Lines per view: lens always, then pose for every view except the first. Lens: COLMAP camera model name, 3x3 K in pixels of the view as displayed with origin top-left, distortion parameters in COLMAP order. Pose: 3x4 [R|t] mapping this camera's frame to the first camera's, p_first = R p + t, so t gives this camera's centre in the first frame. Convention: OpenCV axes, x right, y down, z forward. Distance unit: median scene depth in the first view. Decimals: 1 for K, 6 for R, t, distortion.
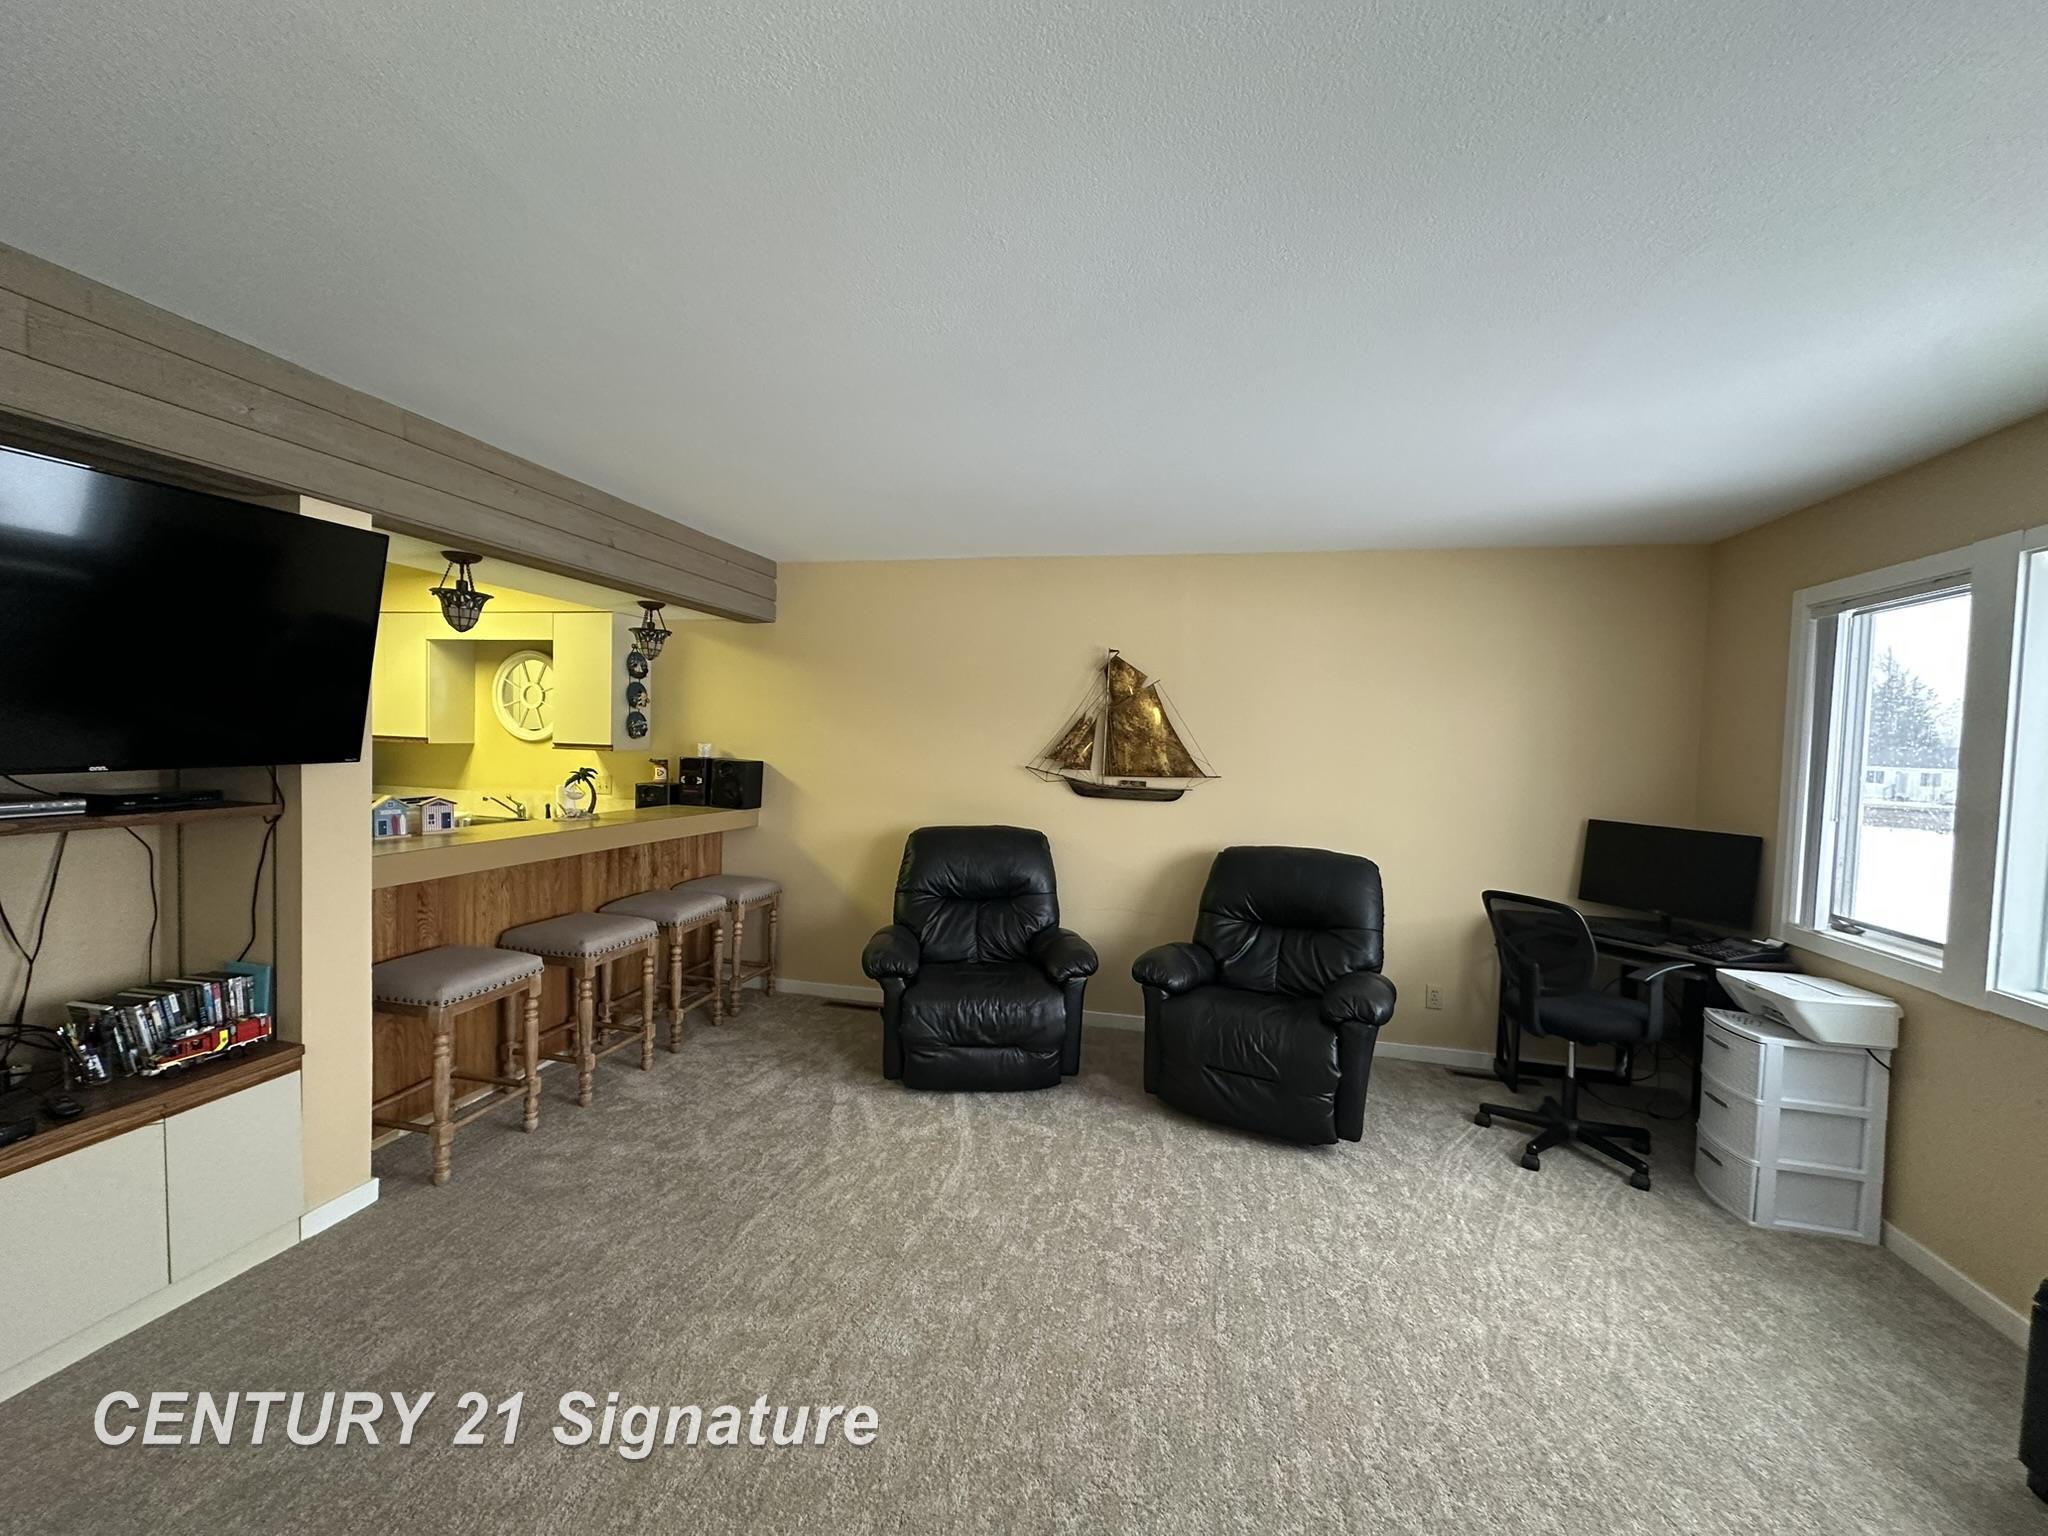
lens RADIAL K [[813.6, 0, 1021.6], [0, 813.6, 770.4], [0, 0, 1]] dist [-0.002806, 0.000412]
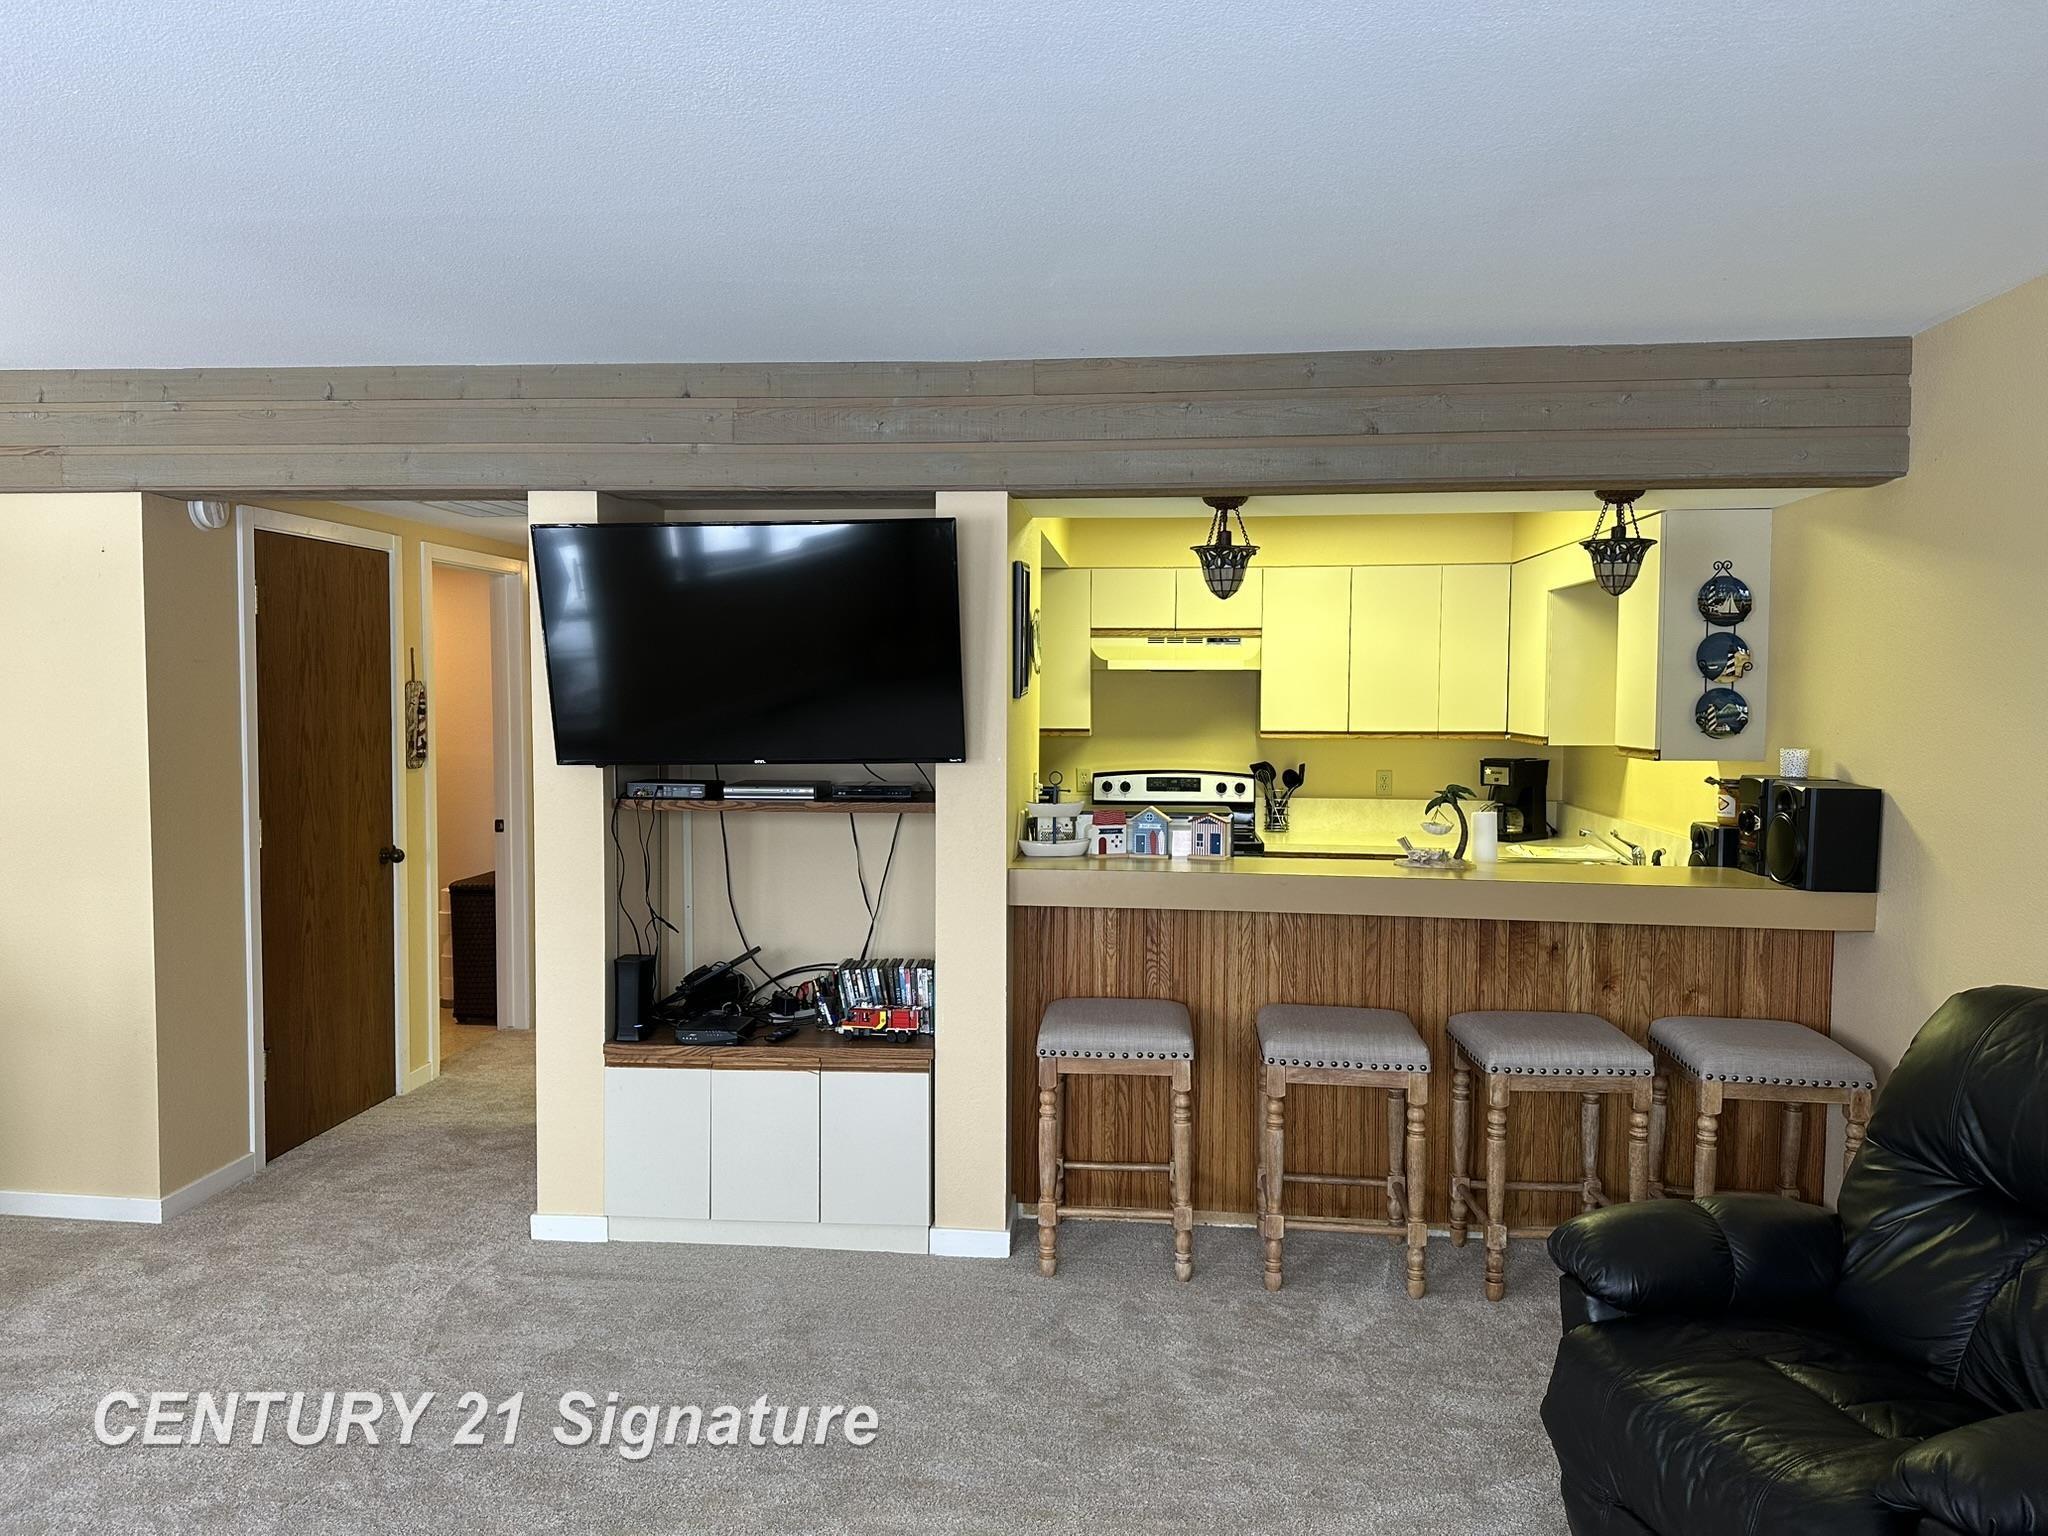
lens RADIAL K [[1435.2, 0, 1018.6], [0, 1435.2, 762.6], [0, 0, 1]] dist [0.039364, -0.044060]
pose [[0.114035, 0.020485, -0.993265, 0.609612], [-0.040951, 0.999035, 0.015903, -0.028750], [0.992632, 0.038861, 0.114764, 0.643724]]
